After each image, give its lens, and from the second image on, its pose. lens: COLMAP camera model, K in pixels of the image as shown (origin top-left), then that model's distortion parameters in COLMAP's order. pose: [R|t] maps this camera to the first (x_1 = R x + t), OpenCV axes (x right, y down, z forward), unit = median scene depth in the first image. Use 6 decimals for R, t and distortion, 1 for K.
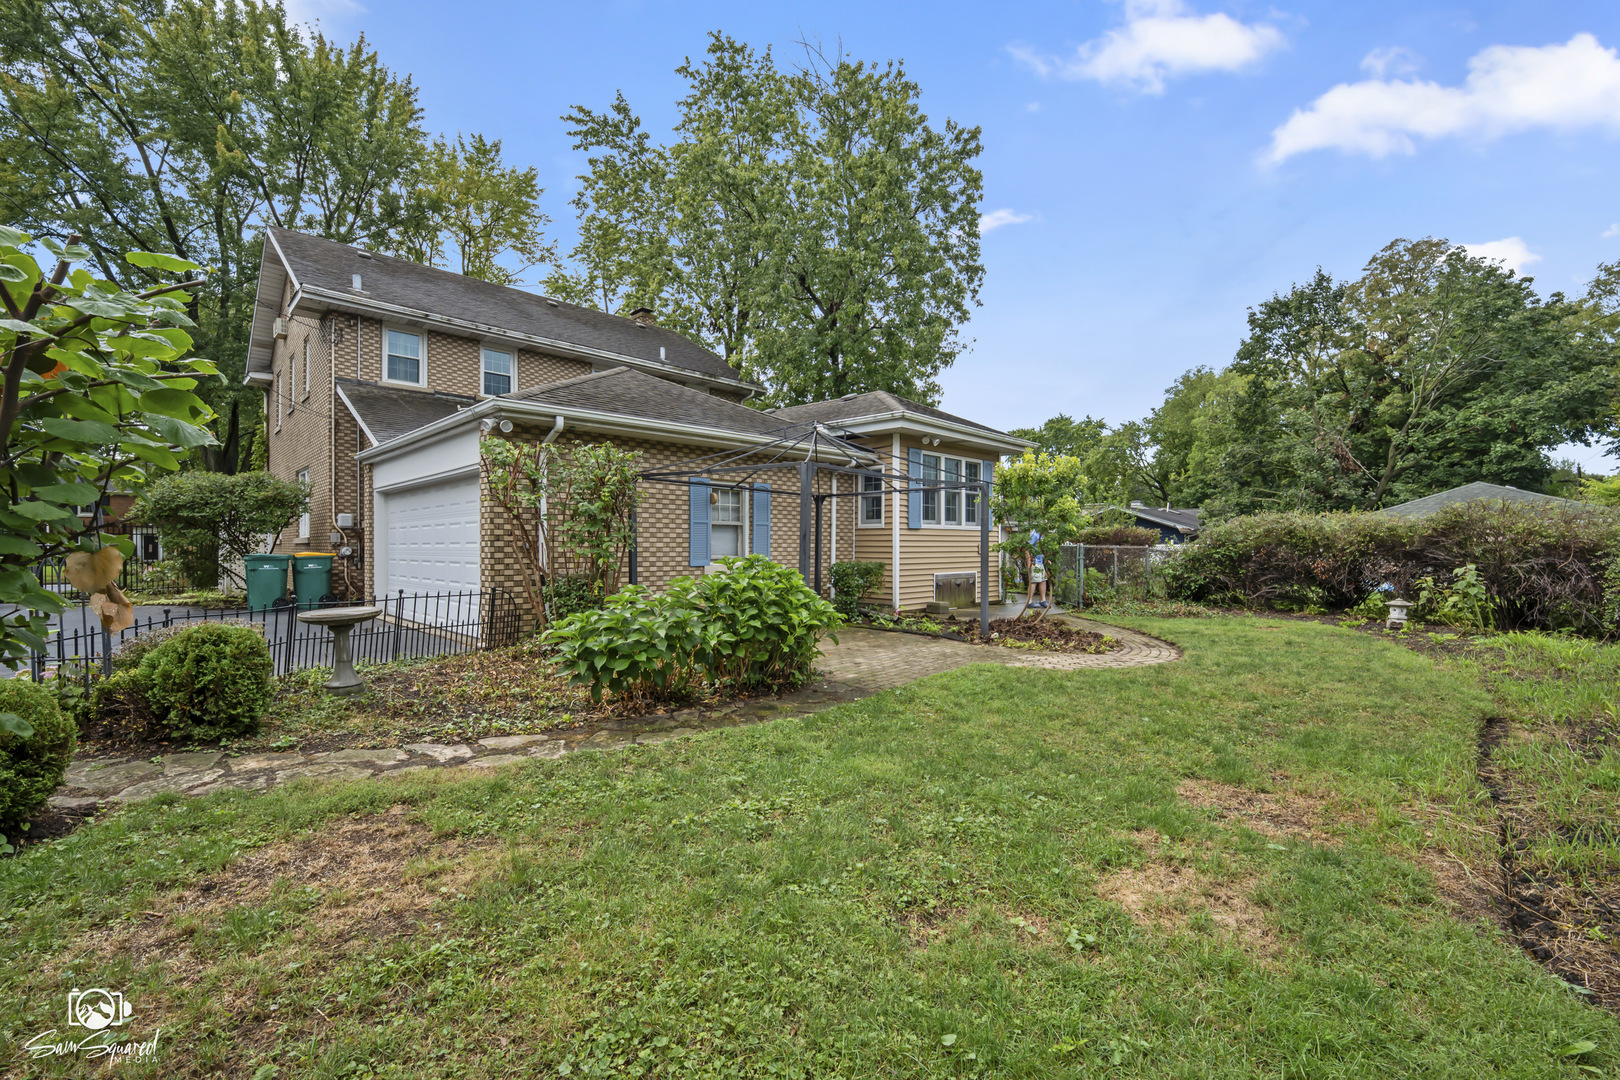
lens RADIAL K [[667.5, 0, 803.6], [0, 667.5, 543.0], [0, 0, 1]] dist [-0.015635, -0.000125]
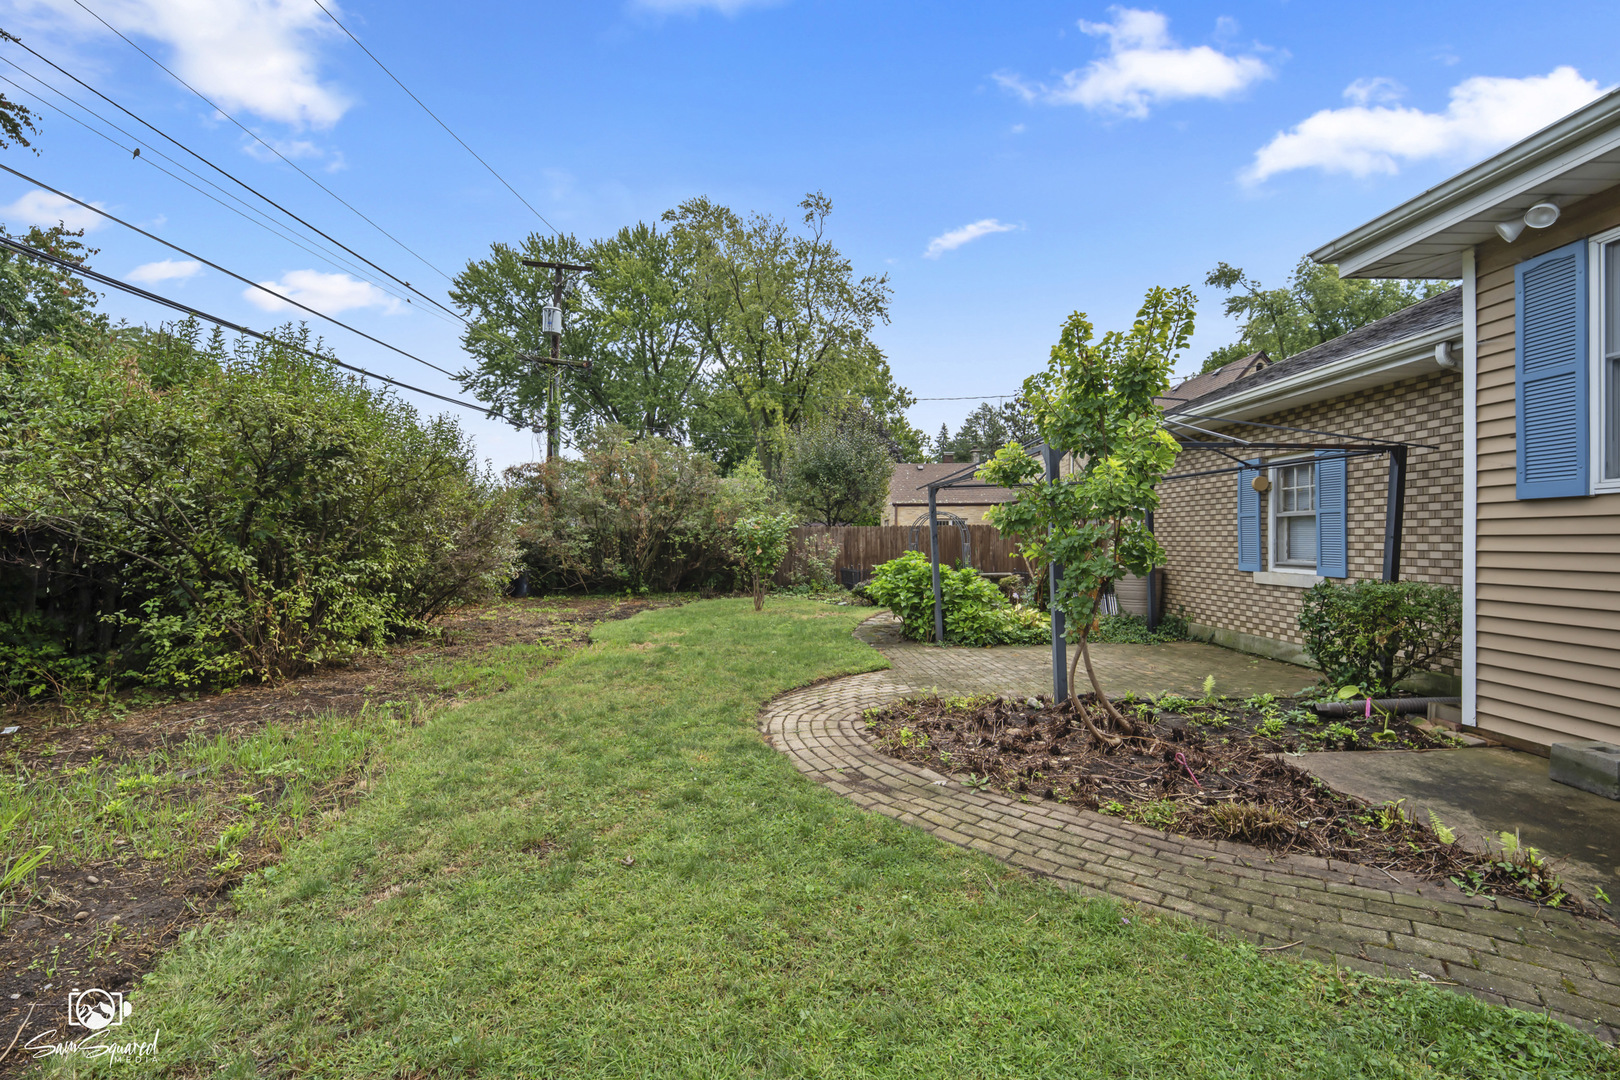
lens RADIAL K [[667.5, 0, 803.6], [0, 667.5, 543.0], [0, 0, 1]] dist [-0.015635, -0.000125]
pose [[-0.683302, -0.000205, -0.730136, 0.779670], [-0.001659, 0.999998, 0.001271, 0.000746], [0.730134, 0.002079, -0.683301, 1.151797]]
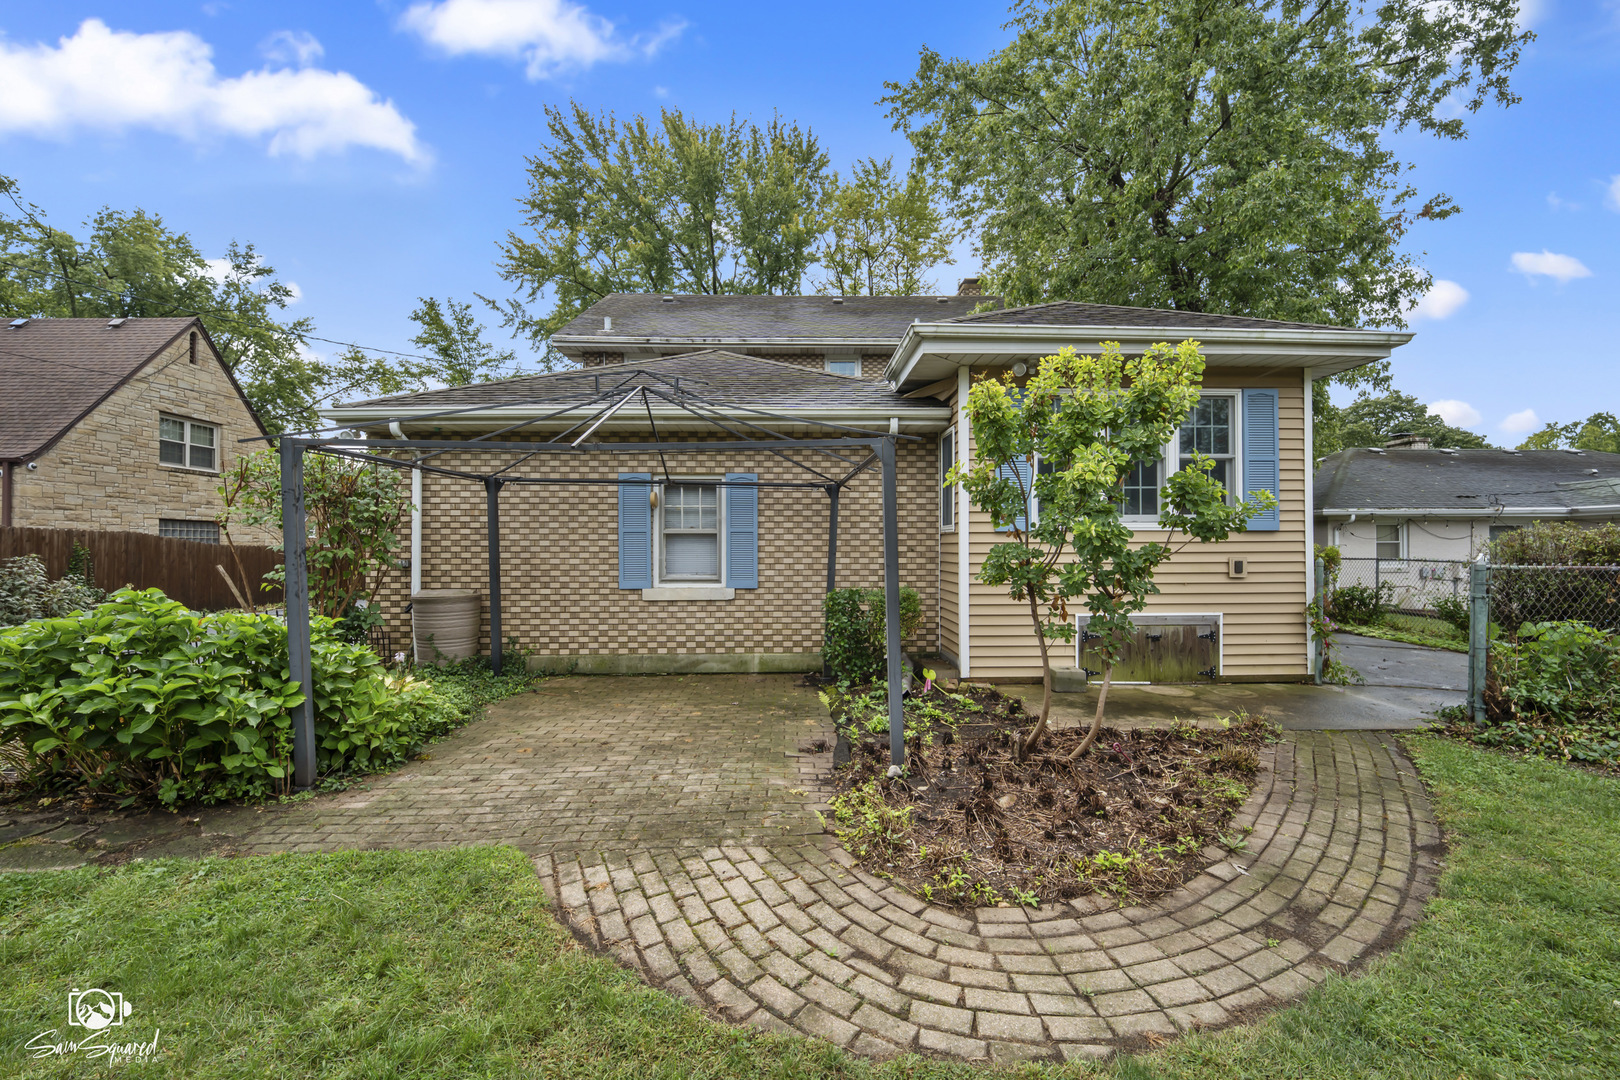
lens RADIAL K [[667.5, 0, 803.6], [0, 667.5, 543.0], [0, 0, 1]] dist [-0.015635, -0.000125]
pose [[0.729420, -0.009661, -0.683998, 0.505448], [0.006804, 0.999953, -0.006868, -0.011343], [0.684033, 0.000356, 0.729451, 0.577510]]
